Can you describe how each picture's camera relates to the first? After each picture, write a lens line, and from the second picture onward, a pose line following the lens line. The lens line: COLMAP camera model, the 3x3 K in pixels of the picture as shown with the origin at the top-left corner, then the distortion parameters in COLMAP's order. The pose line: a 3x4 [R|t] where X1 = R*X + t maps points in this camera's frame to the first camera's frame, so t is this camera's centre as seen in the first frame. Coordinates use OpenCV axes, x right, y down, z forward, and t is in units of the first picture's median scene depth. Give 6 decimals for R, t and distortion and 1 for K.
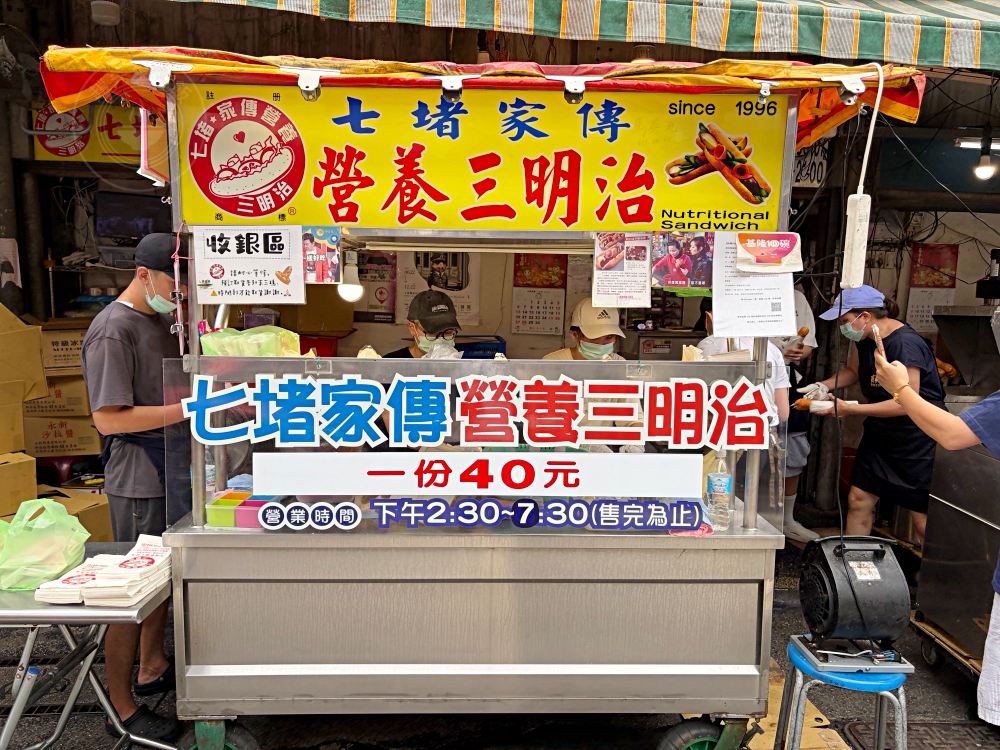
lens RADIAL K [[751.0, 0, 504.6], [0, 751.0, 375.5], [0, 0, 1]] dist [0.067823, -0.095242]
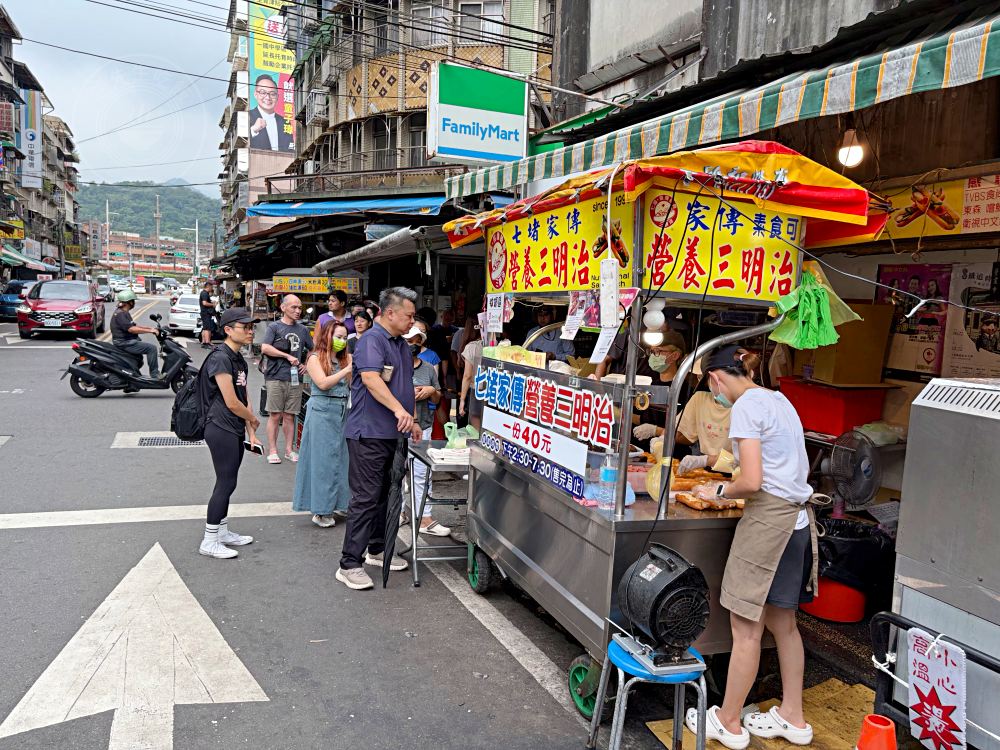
lens RADIAL K [[775.8, 0, 500.0], [0, 775.8, 375.0], [0, 0, 1]] dist [0.073207, -0.105656]
pose [[0.308211, 0.074208, -0.948419, 1.604765], [-0.165118, 0.985994, 0.023489, -0.032740], [0.936879, 0.149362, 0.316147, 0.377385]]
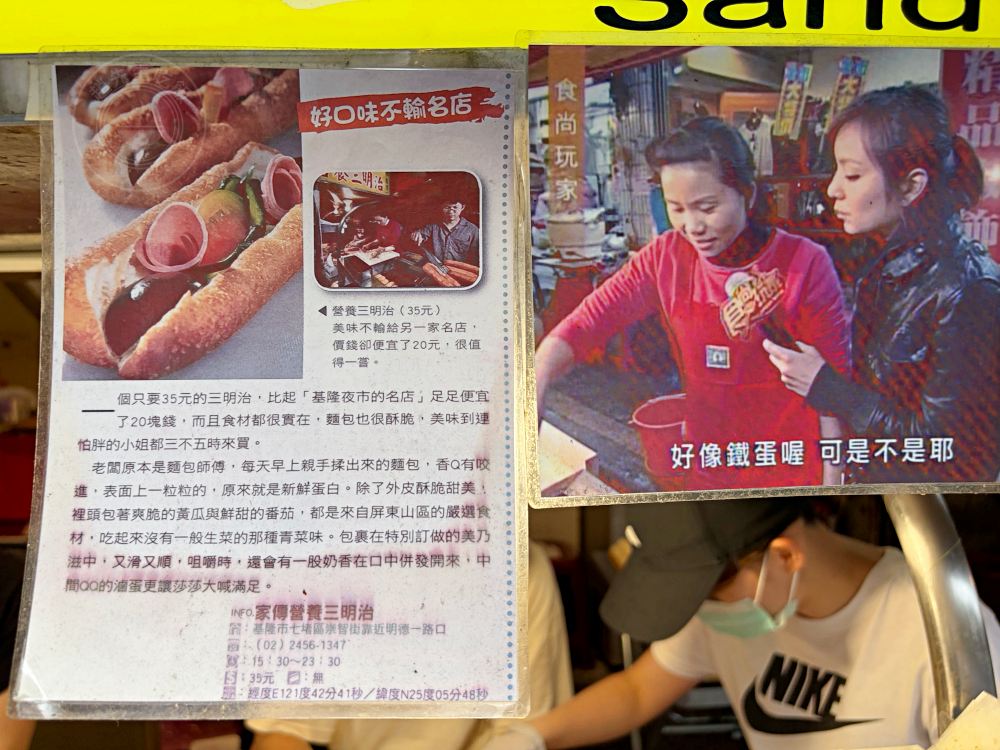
lens RADIAL K [[751.0, 0, 504.6], [0, 751.0, 375.5], [0, 0, 1]] dist [0.067823, -0.095242]
pose [[0.999096, -0.031807, 0.028201, 0.187424], [0.032738, 0.998912, -0.033219, -0.134345], [-0.027114, 0.034112, 0.999050, 0.879431]]
